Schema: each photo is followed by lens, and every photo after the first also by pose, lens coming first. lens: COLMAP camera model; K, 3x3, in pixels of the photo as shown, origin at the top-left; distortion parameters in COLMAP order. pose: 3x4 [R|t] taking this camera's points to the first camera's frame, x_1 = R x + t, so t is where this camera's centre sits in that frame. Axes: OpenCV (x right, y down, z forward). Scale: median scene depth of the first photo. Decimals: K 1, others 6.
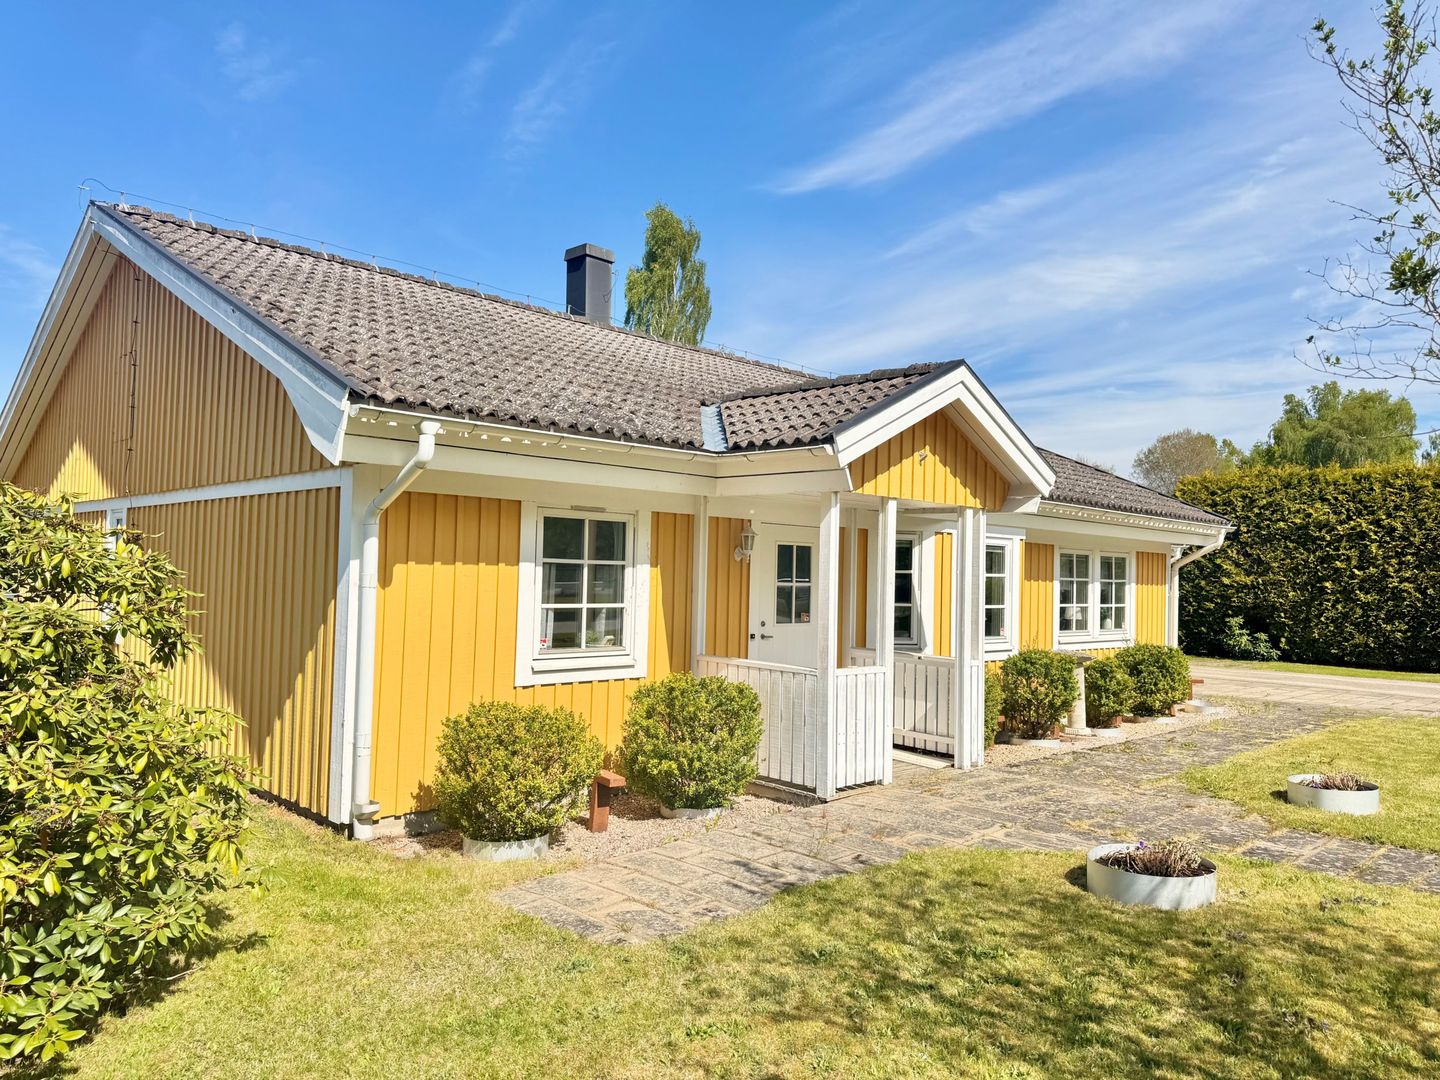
lens RADIAL K [[1052.9, 0, 720.2], [0, 1052.9, 549.3], [0, 0, 1]] dist [0.058412, -0.045451]
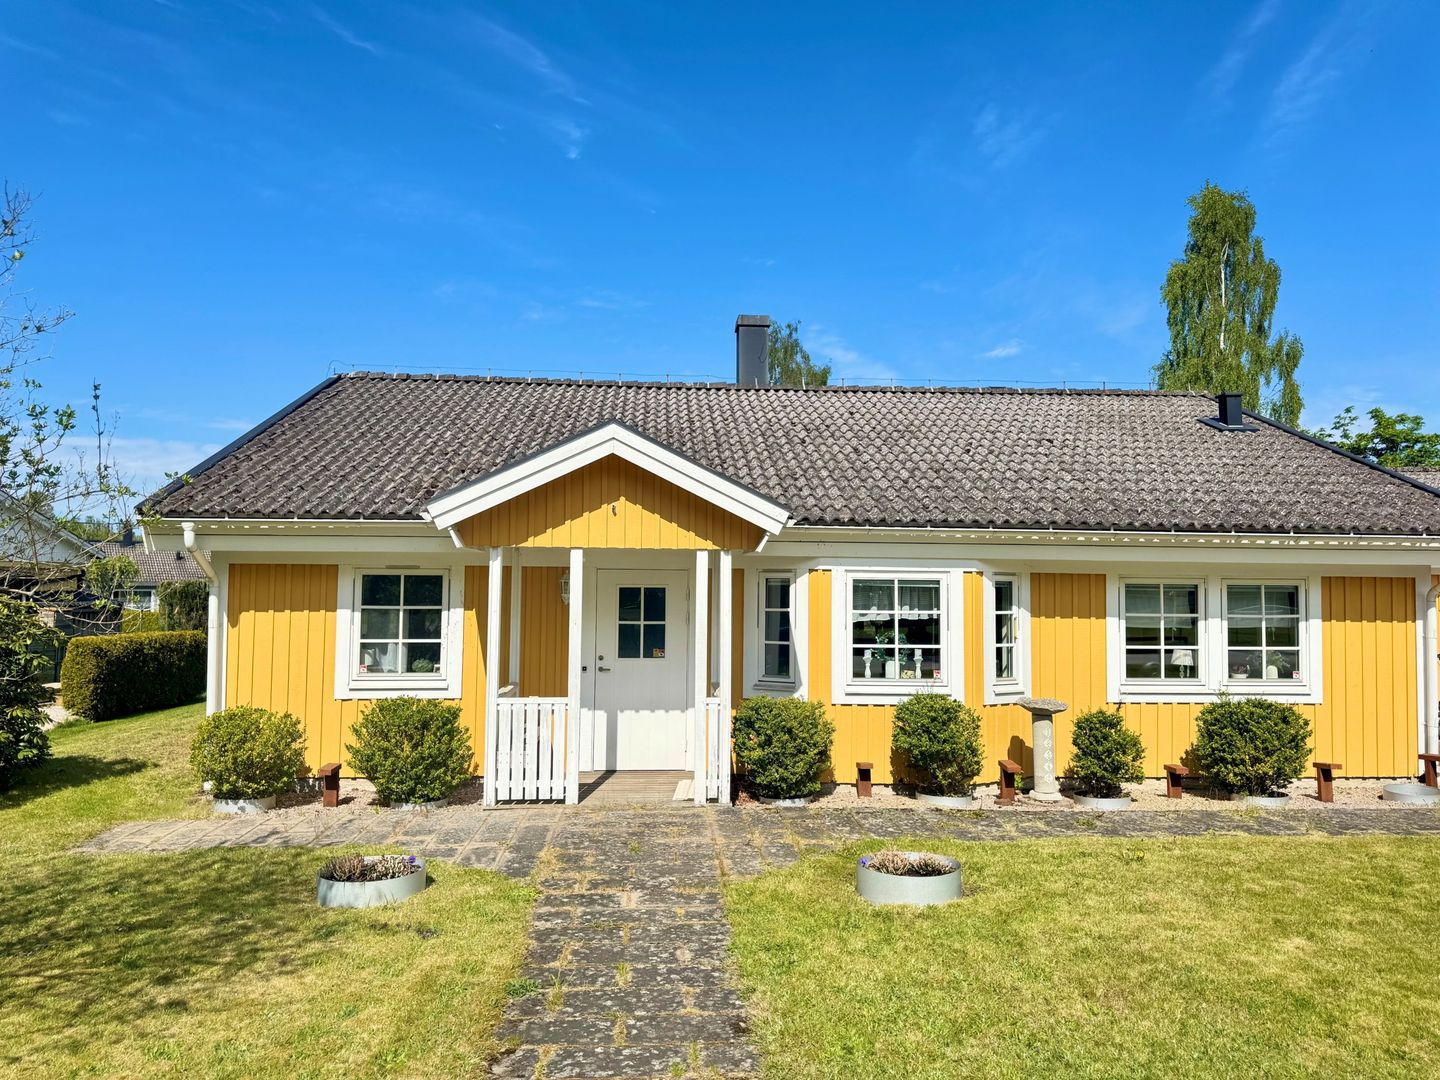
lens RADIAL K [[1052.9, 0, 712.9], [0, 1052.9, 536.3], [0, 0, 1]] dist [0.058412, -0.045451]
pose [[0.753827, -0.054890, -0.654776, 0.852787], [0.026511, 0.998234, -0.053160, 0.003054], [0.656538, 0.022715, 0.753951, 0.209237]]
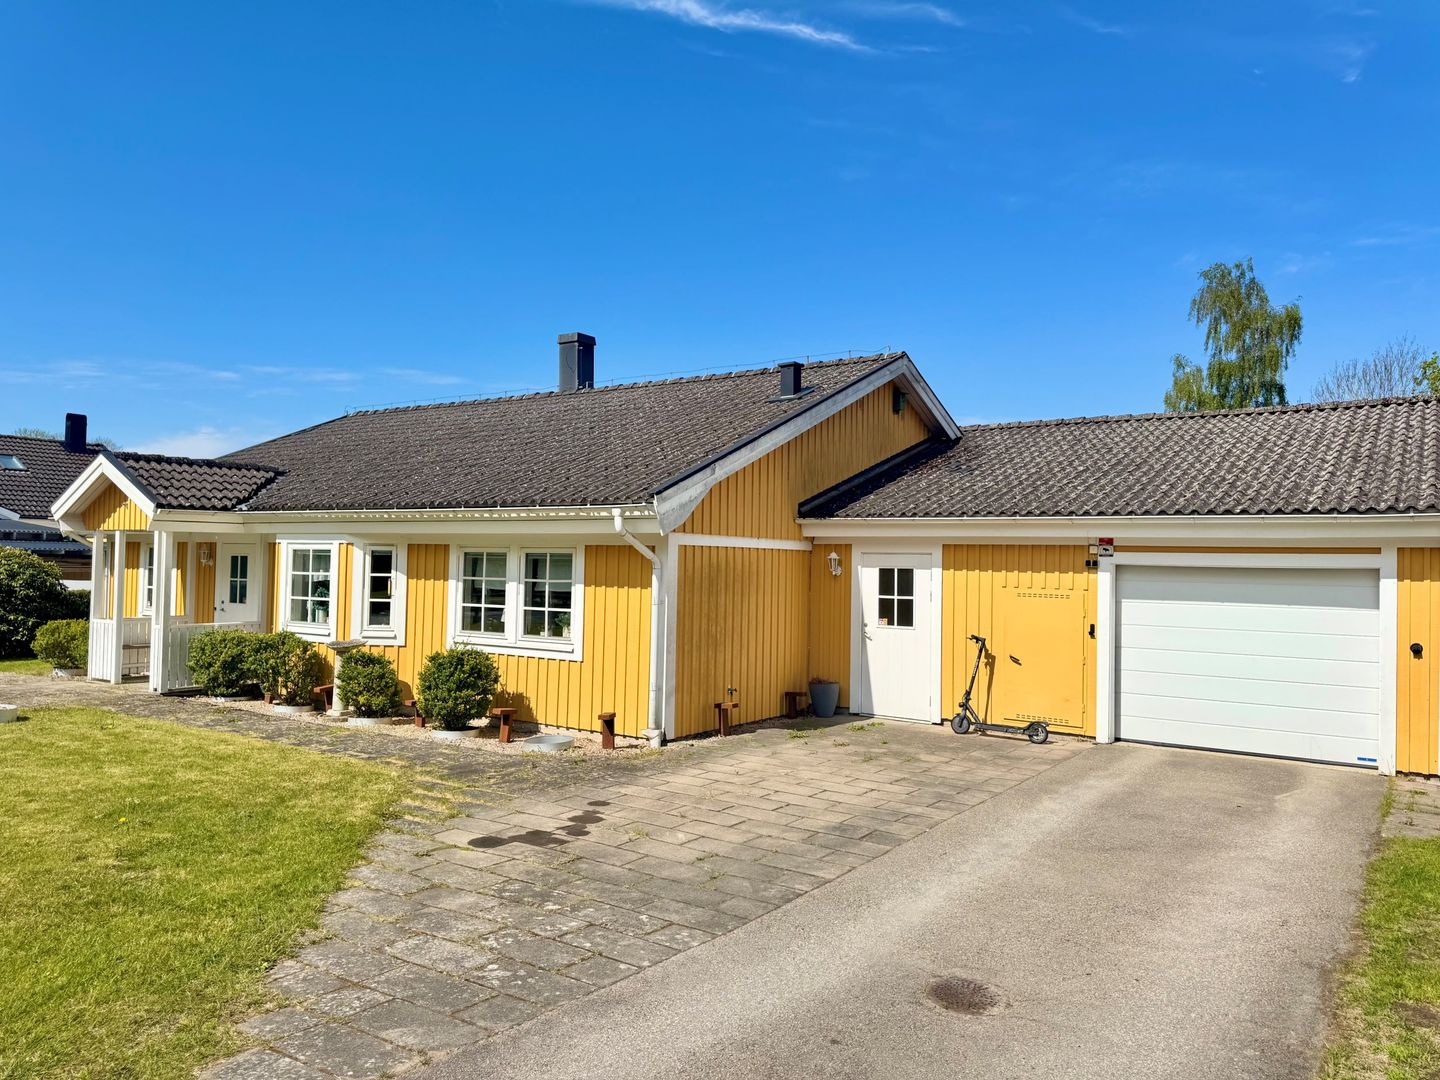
lens RADIAL K [[1052.9, 0, 734.3], [0, 1052.9, 536.6], [0, 0, 1]] dist [0.058412, -0.045451]
pose [[0.170666, -0.053198, -0.983892, 1.839139], [0.009138, 0.998584, -0.052408, 0.059669], [0.985287, -0.000047, 0.170910, 1.470907]]
